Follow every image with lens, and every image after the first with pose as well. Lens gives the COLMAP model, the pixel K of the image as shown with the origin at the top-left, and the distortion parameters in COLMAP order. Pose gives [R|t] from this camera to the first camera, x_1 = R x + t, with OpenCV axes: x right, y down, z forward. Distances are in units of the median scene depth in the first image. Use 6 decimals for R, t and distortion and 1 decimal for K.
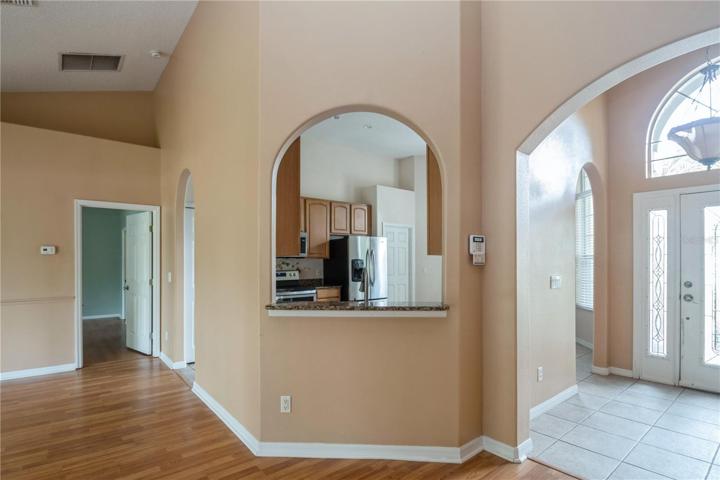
lens RADIAL K [[368.5, 0, 355.6], [0, 368.5, 258.8], [0, 0, 1]] dist [-0.015553, -0.003046]
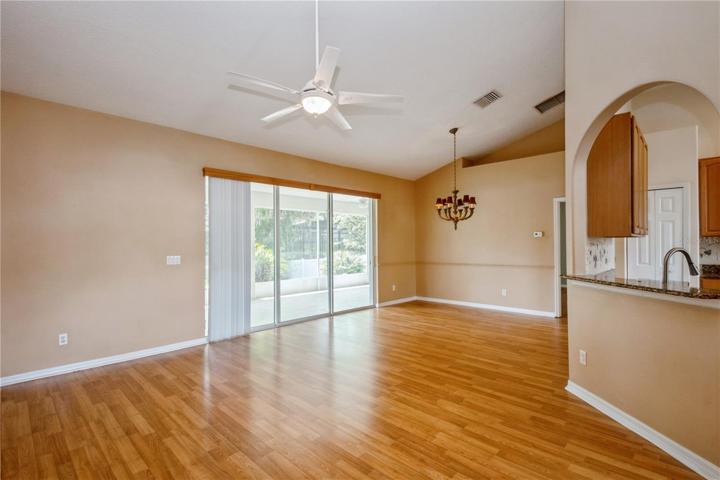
lens RADIAL K [[339.3, 0, 350.9], [0, 339.3, 243.3], [0, 0, 1]] dist [0.010145, -0.001348]
pose [[0.110011, 0.002199, -0.993928, 0.567389], [0.009583, 0.999949, 0.003273, 0.000795], [0.993884, -0.009885, 0.109984, 0.065163]]
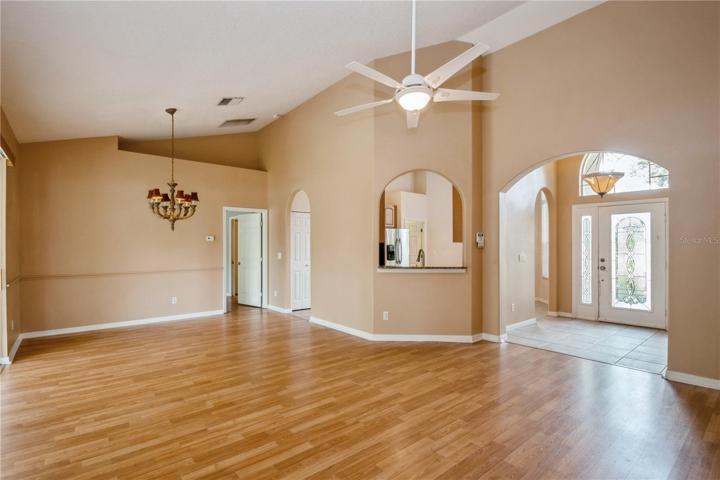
lens RADIAL K [[349.1, 0, 348.5], [0, 349.1, 243.1], [0, 0, 1]] dist [0.006786, -0.007209]
pose [[0.999989, 0.003363, -0.003325, -0.257352], [-0.003380, 0.999981, -0.005250, 0.003092], [0.003307, 0.005261, 0.999981, -0.617692]]
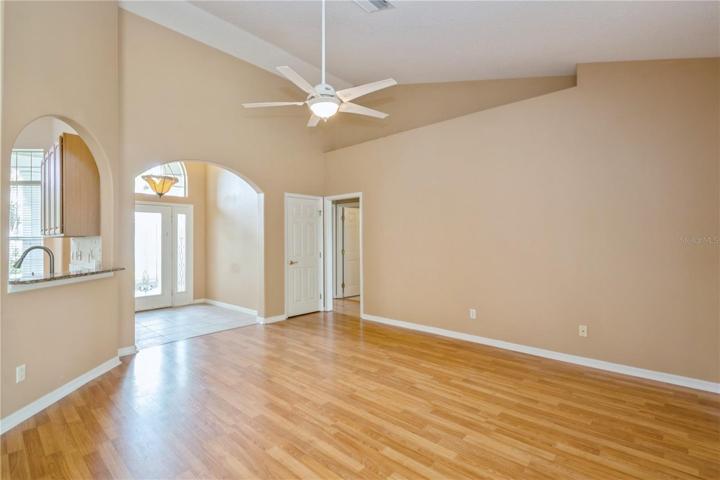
lens RADIAL K [[339.3, 0, 356.4], [0, 339.3, 232.9], [0, 0, 1]] dist [0.010145, -0.001348]
pose [[-0.148656, 0.023445, 0.988611, -0.873561], [0.005359, 0.999723, -0.022903, 0.007440], [-0.988874, 0.001893, -0.148740, 0.113411]]
